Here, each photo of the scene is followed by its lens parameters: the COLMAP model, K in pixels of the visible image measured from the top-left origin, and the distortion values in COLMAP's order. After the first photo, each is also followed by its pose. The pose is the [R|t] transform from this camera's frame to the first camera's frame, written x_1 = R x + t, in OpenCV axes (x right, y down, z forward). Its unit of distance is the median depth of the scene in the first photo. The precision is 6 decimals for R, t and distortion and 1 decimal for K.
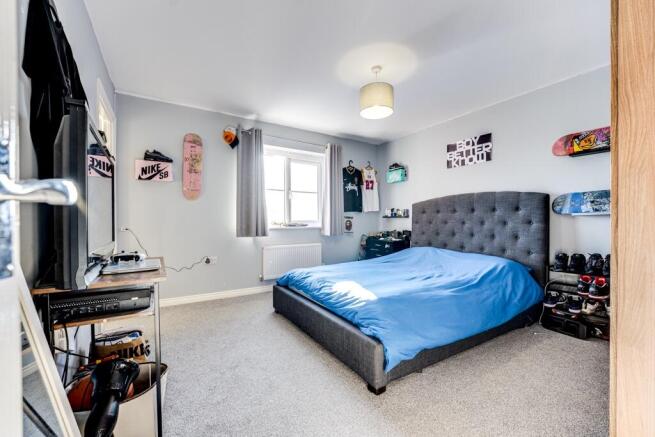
lens RADIAL K [[270.5, 0, 326.6], [0, 270.5, 221.8], [0, 0, 1]] dist [-0.014423, 0.000041]
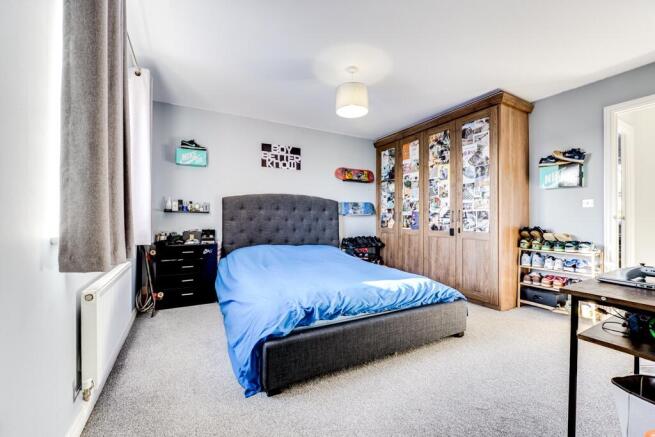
lens RADIAL K [[270.5, 0, 325.5], [0, 270.5, 219.1], [0, 0, 1]] dist [-0.014423, 0.000041]
pose [[0.051531, 0.004732, 0.998660, -0.603668], [-0.002791, 0.999986, -0.004595, 0.006049], [-0.998668, -0.002551, 0.051543, 0.764558]]
